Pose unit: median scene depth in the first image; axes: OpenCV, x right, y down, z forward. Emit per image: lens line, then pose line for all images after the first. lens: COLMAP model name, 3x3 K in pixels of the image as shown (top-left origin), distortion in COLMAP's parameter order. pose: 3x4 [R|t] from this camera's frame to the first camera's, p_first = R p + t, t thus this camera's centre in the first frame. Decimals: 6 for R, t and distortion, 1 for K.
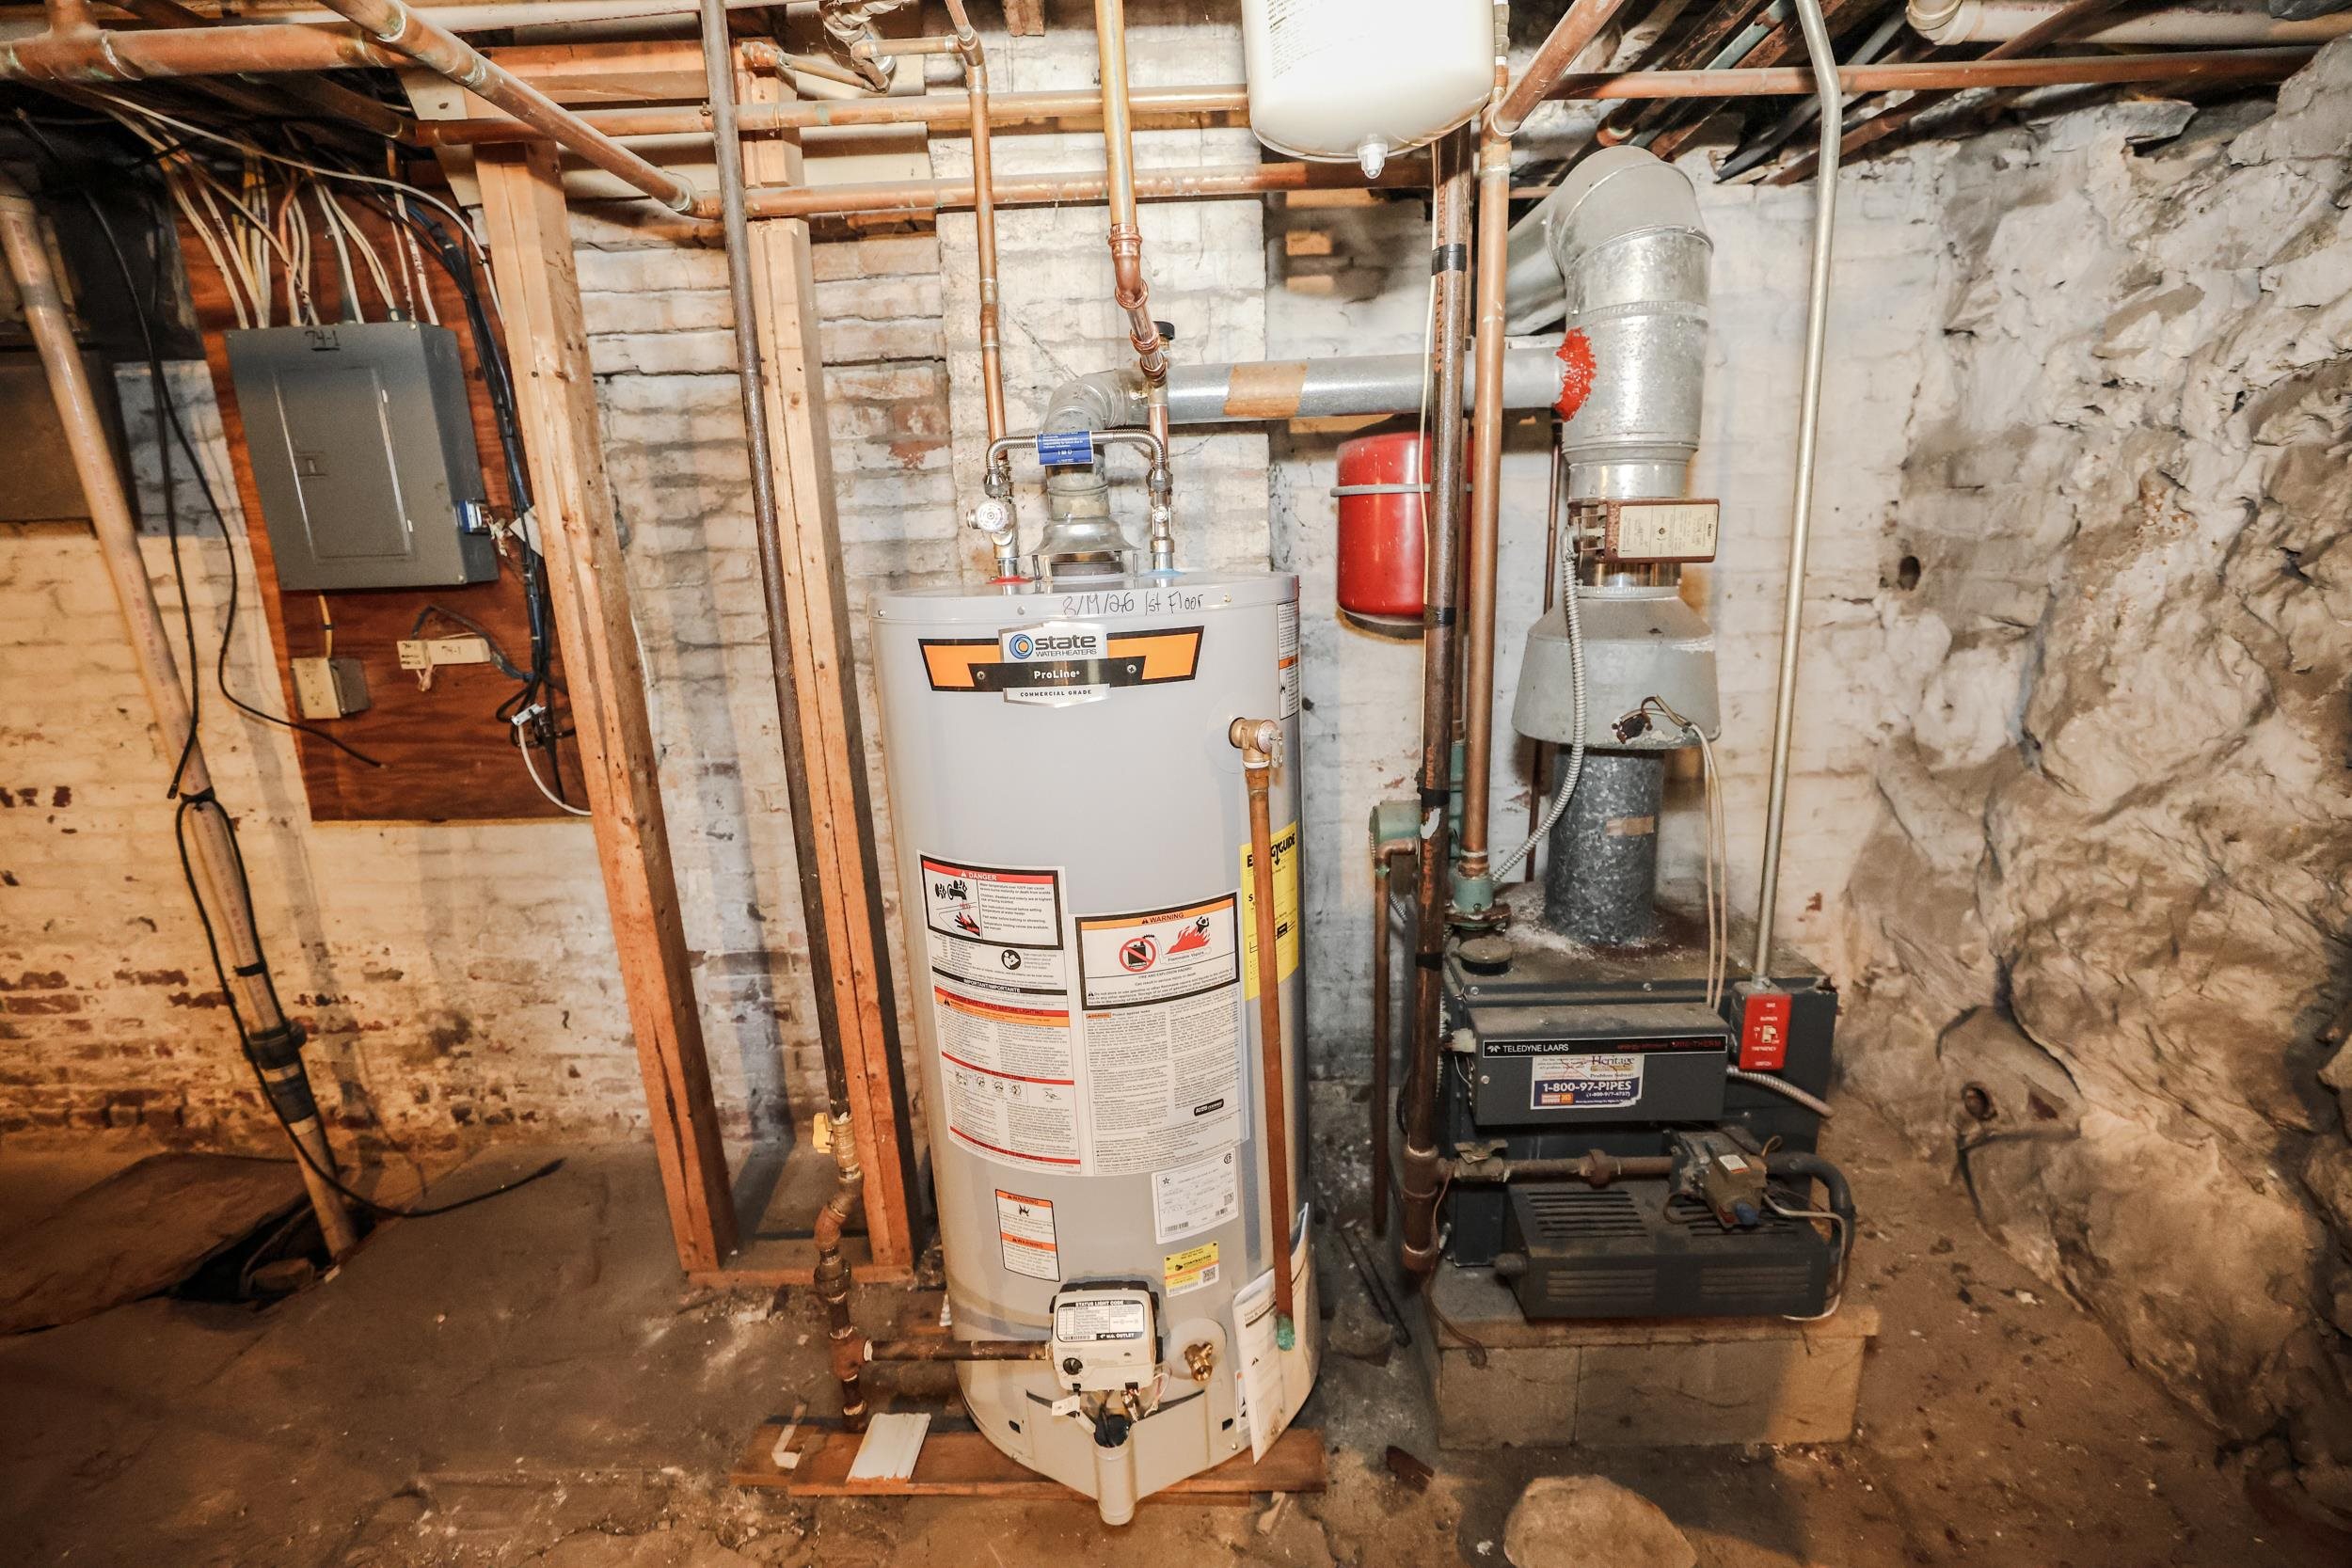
lens RADIAL K [[1043.9, 0, 1191.9], [0, 1043.9, 789.9], [0, 0, 1]] dist [-0.029687, 0.010087]
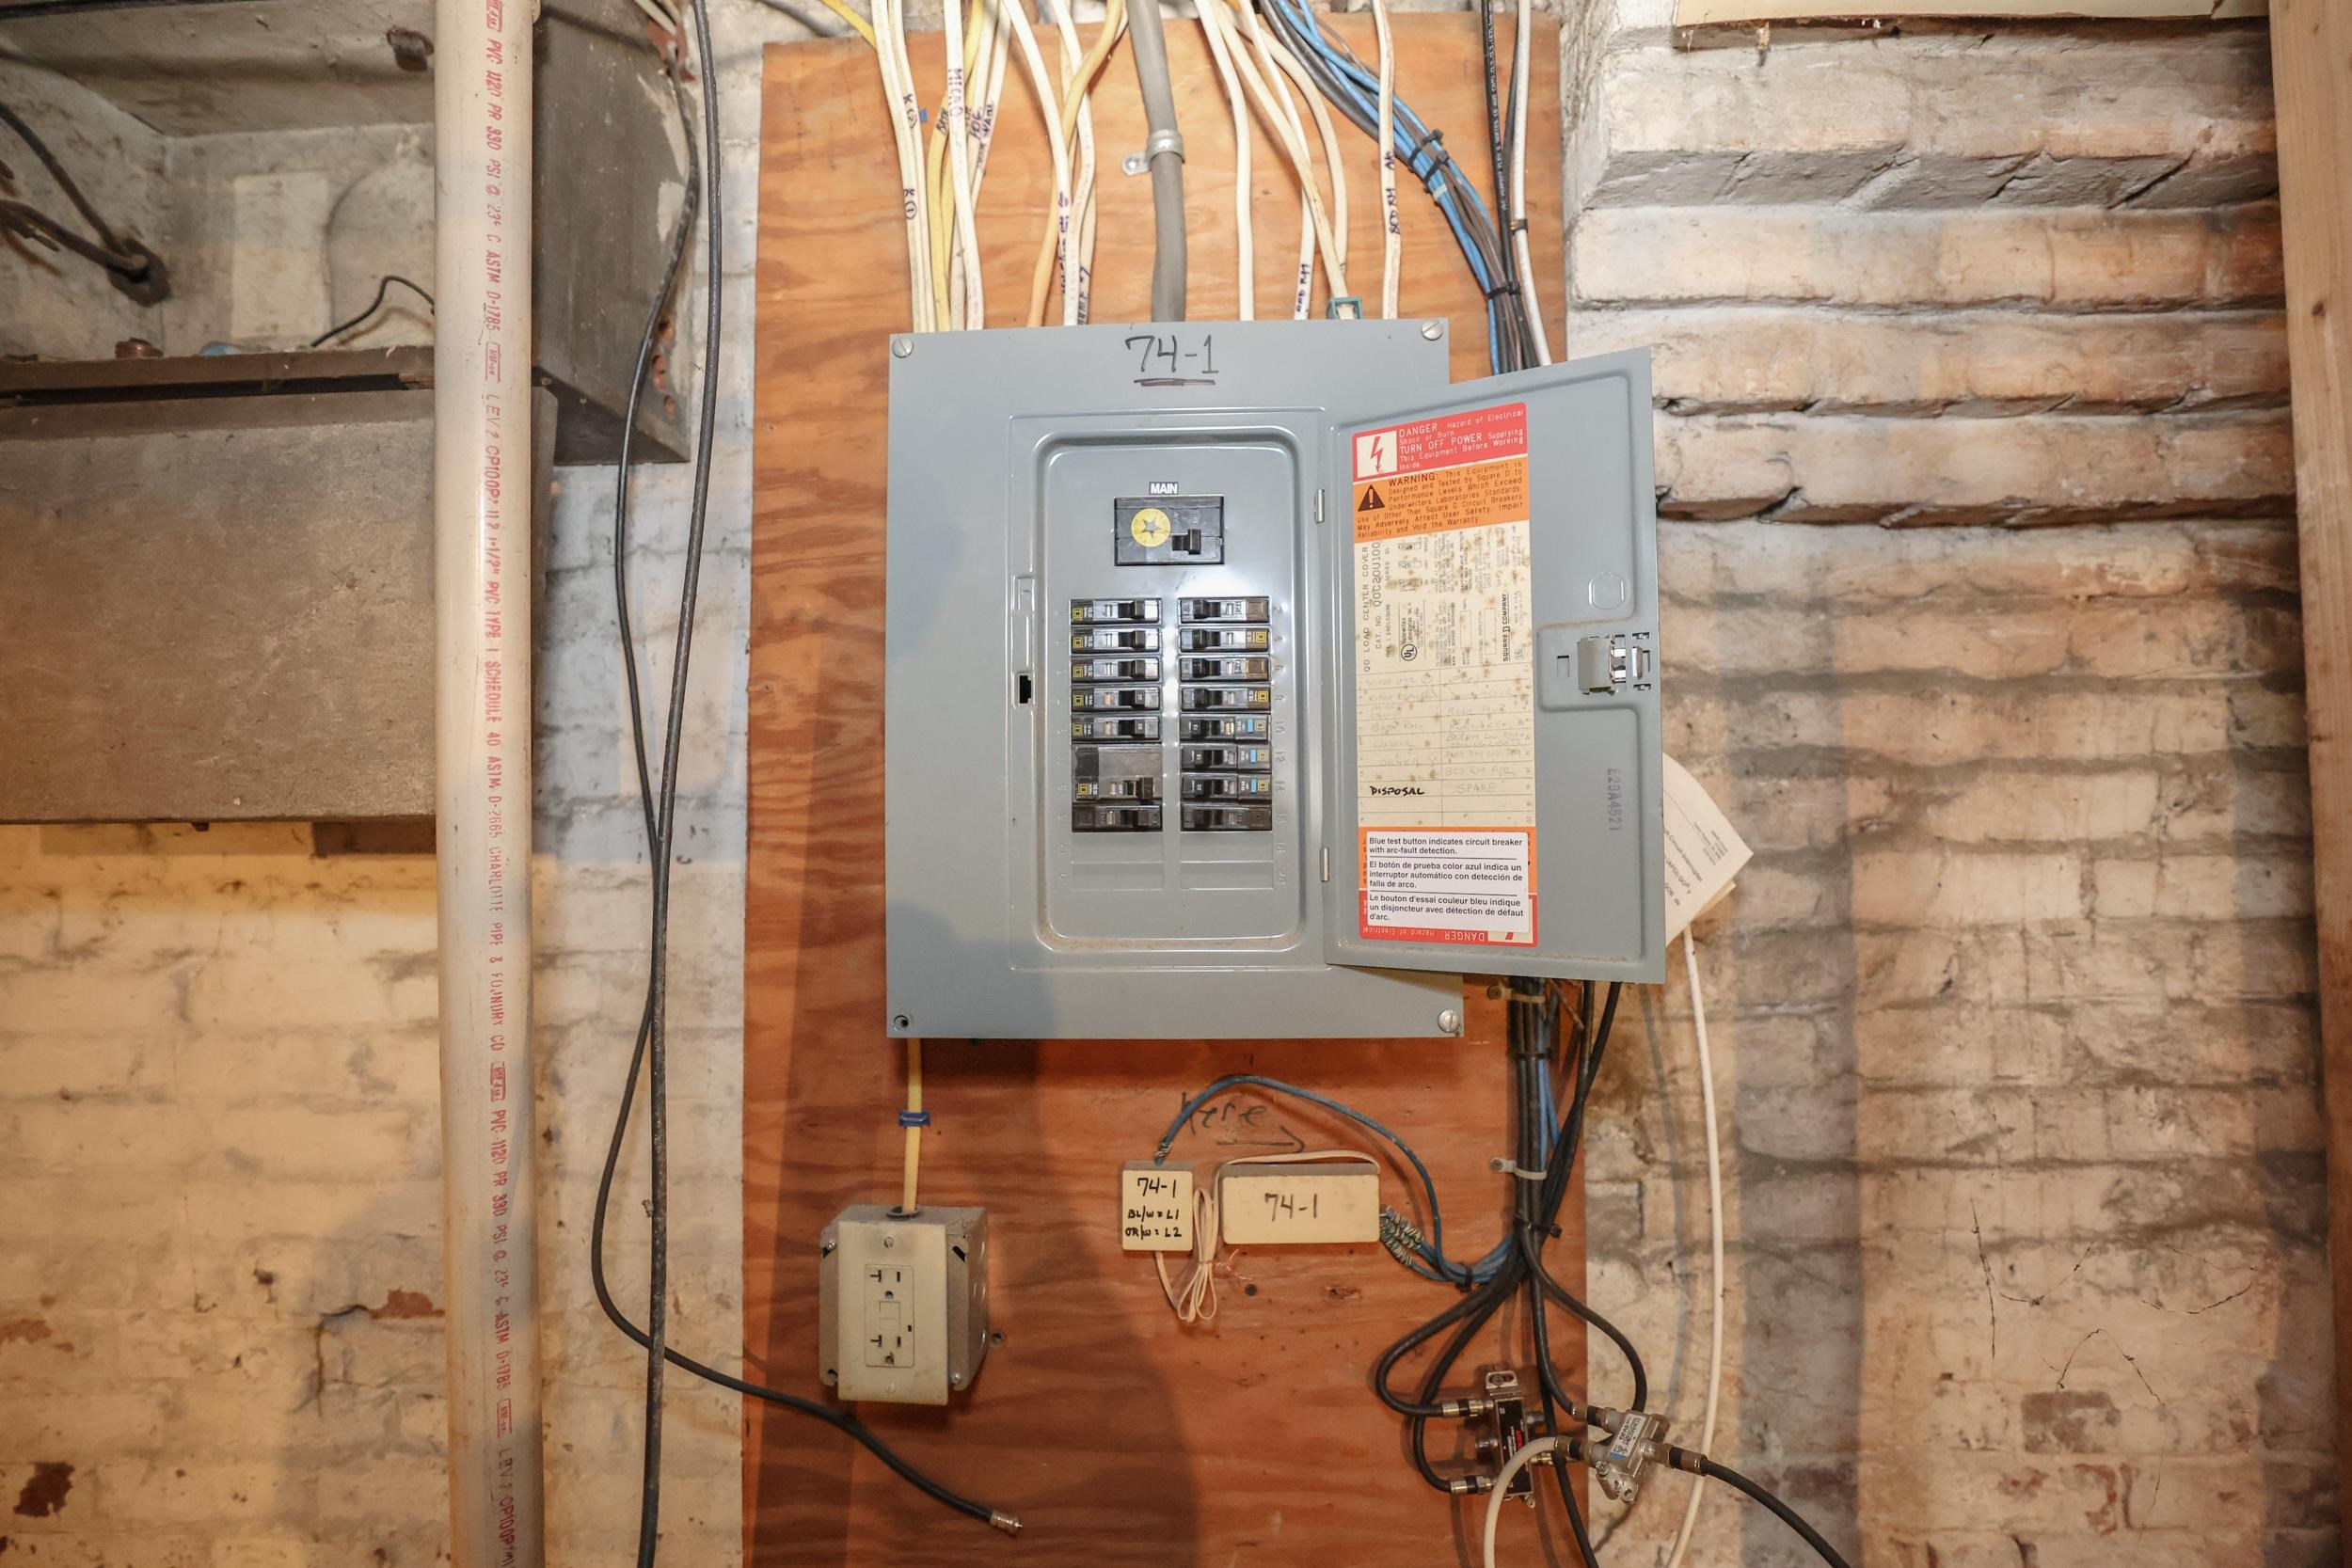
lens RADIAL K [[1043.9, 0, 1177.8], [0, 1043.9, 785.3], [0, 0, 1]] dist [-0.029687, 0.010087]
pose [[0.999708, 0.021490, -0.011048, -0.726165], [-0.023672, 0.962788, -0.269217, -0.170456], [0.004851, 0.269400, 0.963016, 0.596125]]
